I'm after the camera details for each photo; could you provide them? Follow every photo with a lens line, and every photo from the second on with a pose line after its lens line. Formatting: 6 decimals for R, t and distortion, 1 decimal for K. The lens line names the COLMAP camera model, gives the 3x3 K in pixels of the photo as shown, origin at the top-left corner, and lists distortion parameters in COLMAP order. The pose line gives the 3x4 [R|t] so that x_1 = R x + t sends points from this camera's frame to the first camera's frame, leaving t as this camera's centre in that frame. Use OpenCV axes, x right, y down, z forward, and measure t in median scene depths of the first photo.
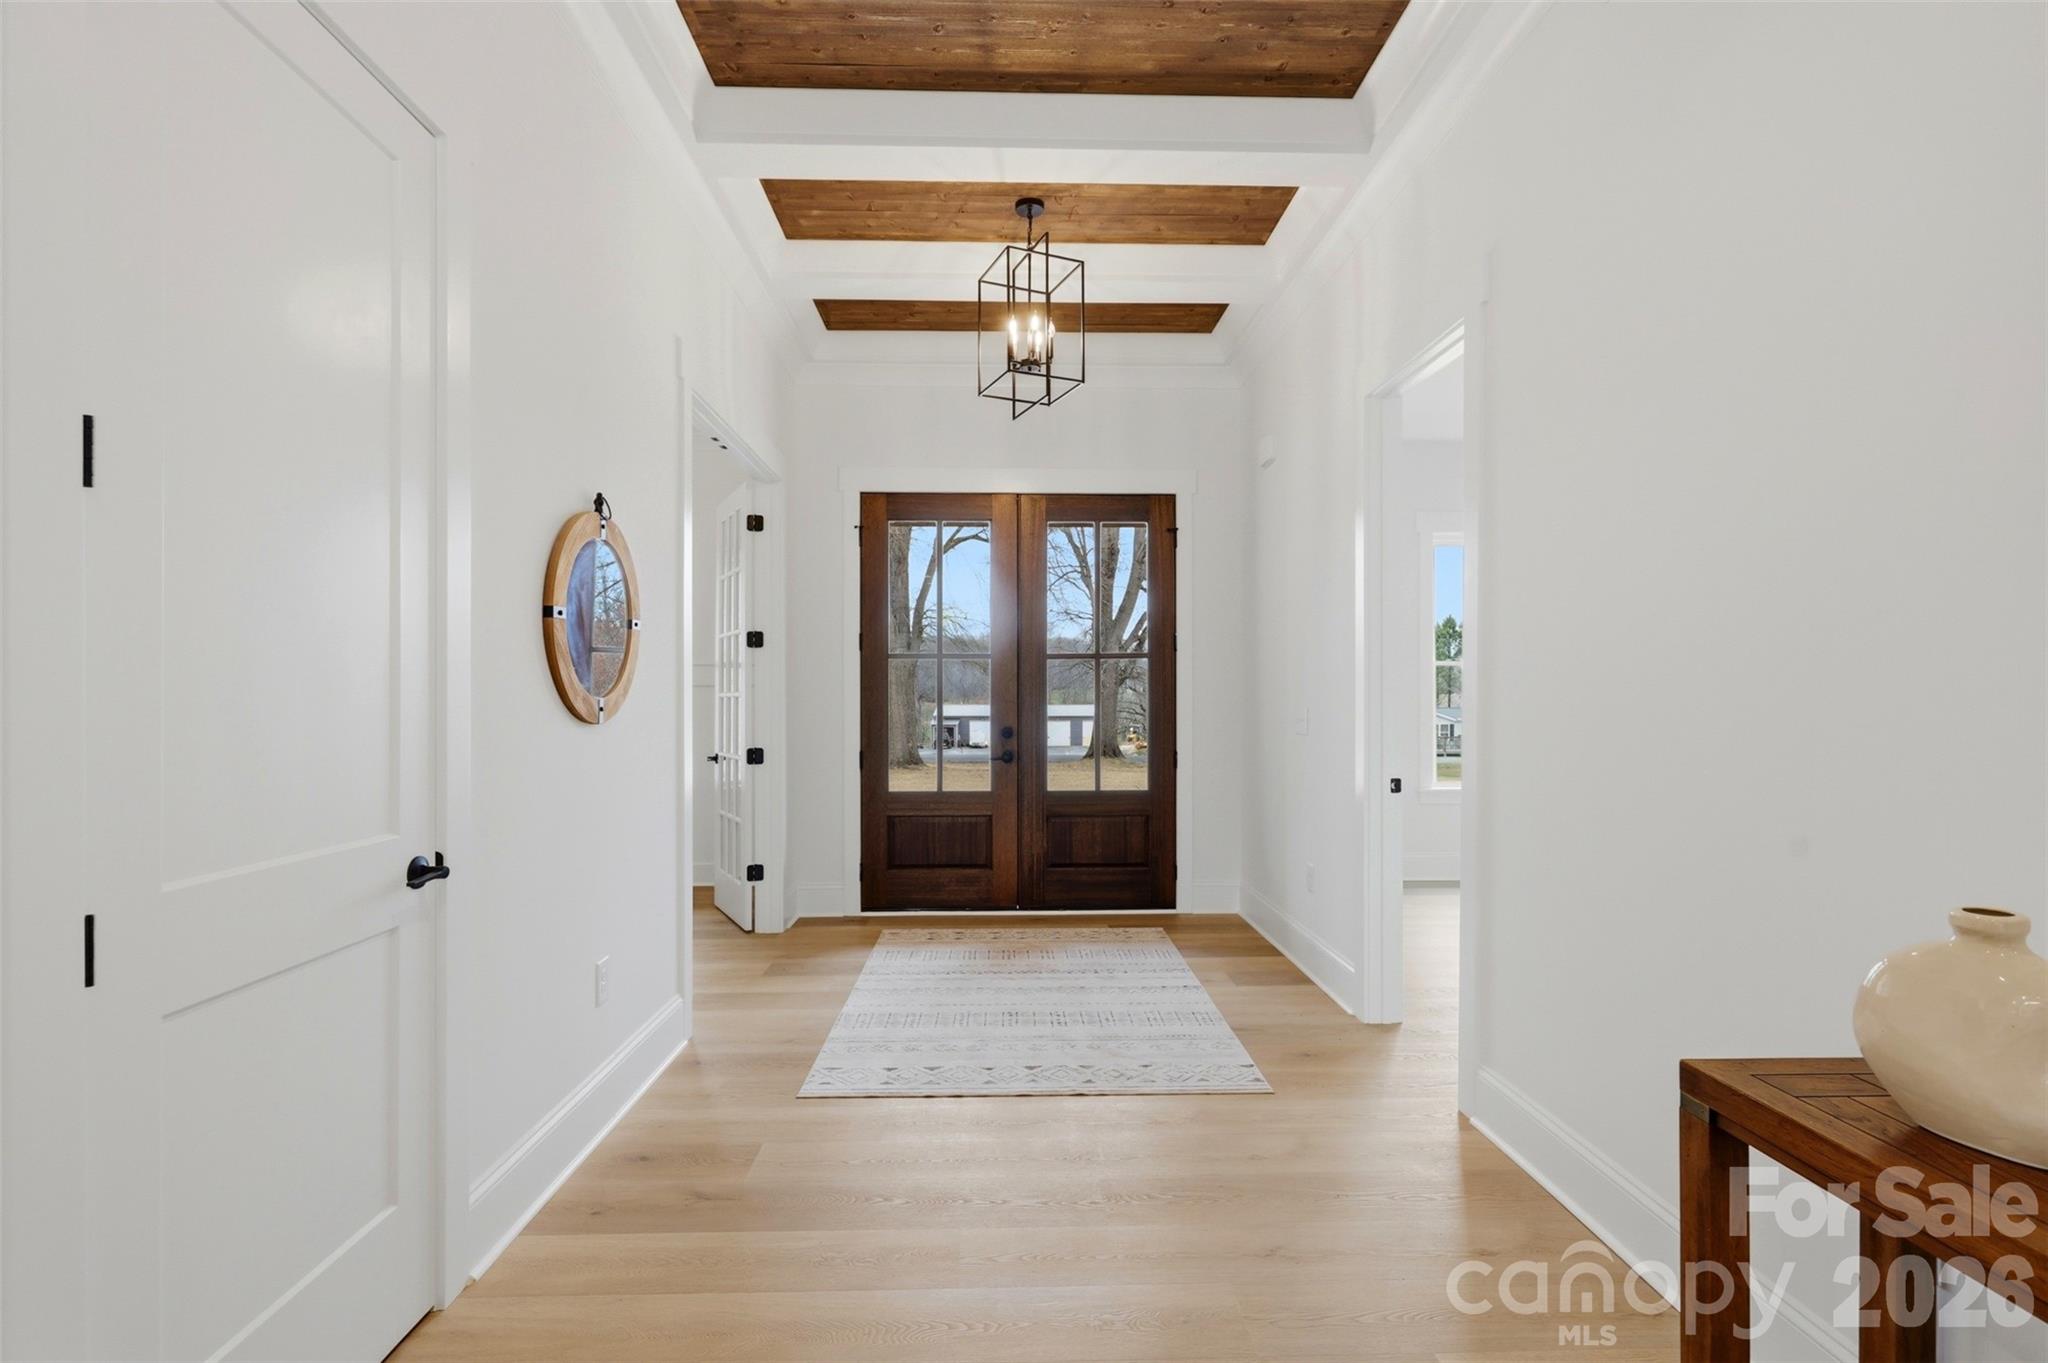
lens RADIAL K [[933.0, 0, 1023.4], [0, 933.0, 690.7], [0, 0, 1]] dist [0.002767, 0.000901]
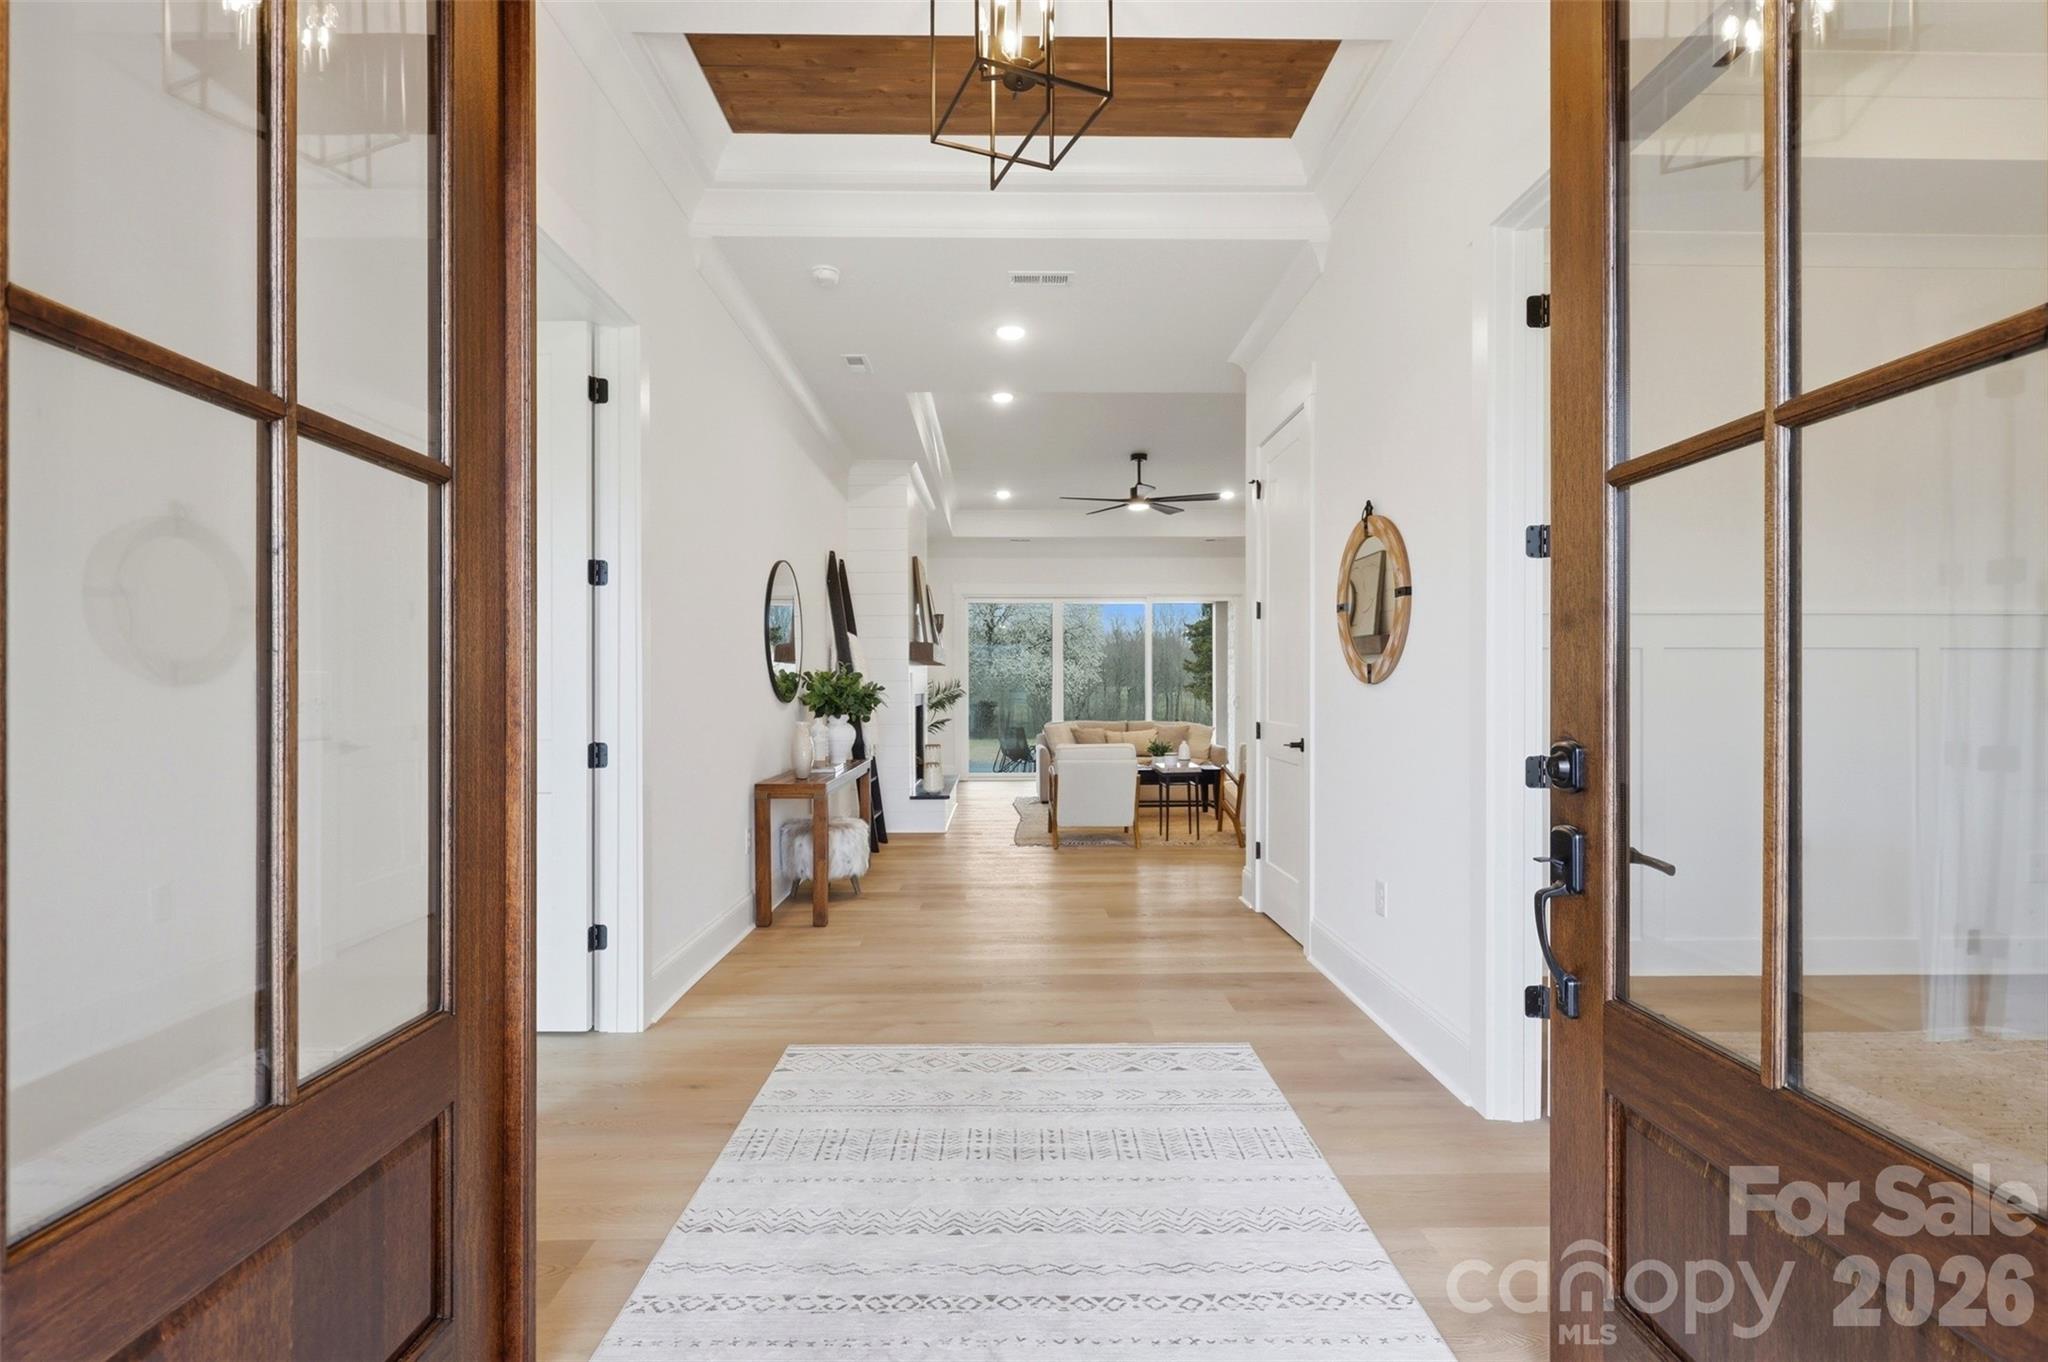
lens RADIAL K [[933.0, 0, 1024.6], [0, 933.0, 685.6], [0, 0, 1]] dist [0.002767, 0.000901]
pose [[-0.999930, 0.004677, 0.010894, -0.004311], [0.004623, 0.999977, -0.005003, 0.035655], [-0.010917, -0.004953, -0.999928, 1.897228]]
